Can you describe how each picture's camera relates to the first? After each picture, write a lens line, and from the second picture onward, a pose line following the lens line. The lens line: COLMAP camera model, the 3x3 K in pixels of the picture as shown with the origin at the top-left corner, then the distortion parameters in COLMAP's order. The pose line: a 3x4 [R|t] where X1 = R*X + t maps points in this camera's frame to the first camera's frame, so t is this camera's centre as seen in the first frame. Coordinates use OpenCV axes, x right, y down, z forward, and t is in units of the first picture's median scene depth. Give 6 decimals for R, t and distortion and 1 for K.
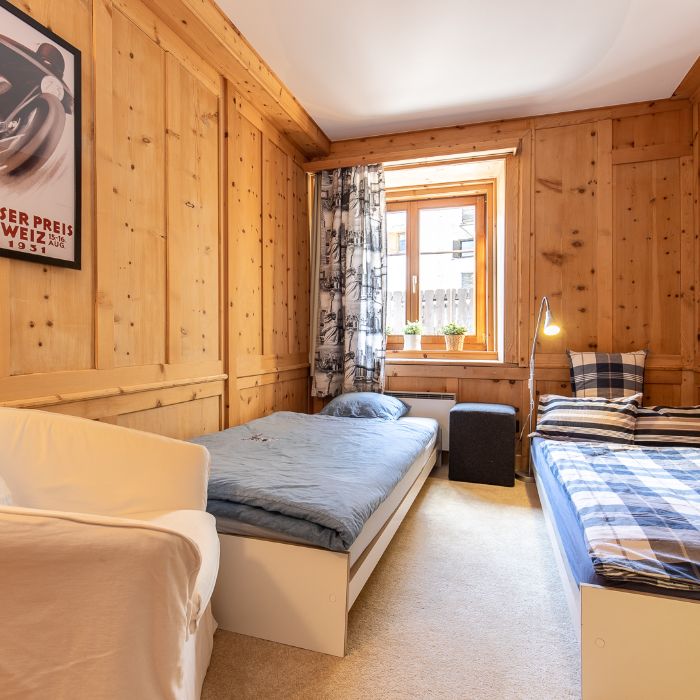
lens RADIAL K [[477.8, 0, 346.9], [0, 477.8, 336.5], [0, 0, 1]] dist [0.012205, -0.003561]
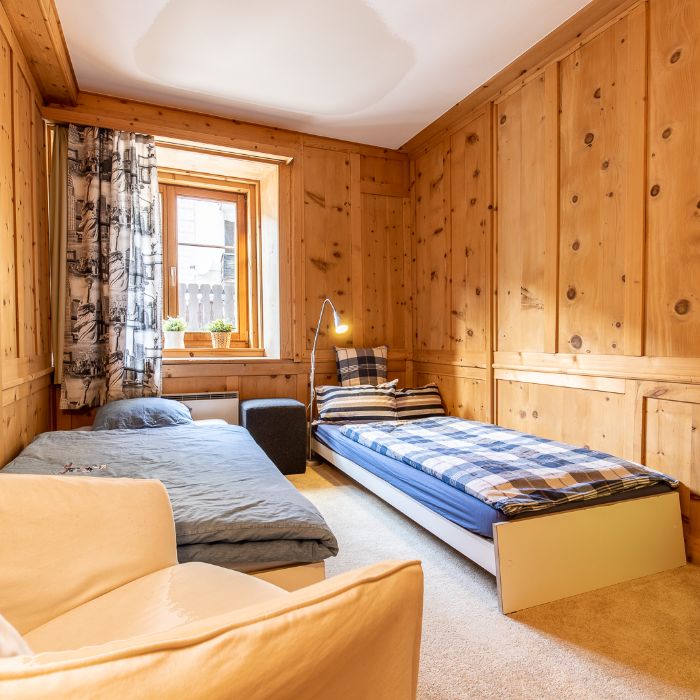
lens RADIAL K [[477.8, 0, 346.9], [0, 477.8, 336.5], [0, 0, 1]] dist [0.012205, -0.003561]
pose [[0.752441, 0.000872, 0.658659, -0.251799], [-0.005333, 0.999974, 0.004769, -0.000333], [-0.658638, -0.007101, 0.752426, 0.106706]]
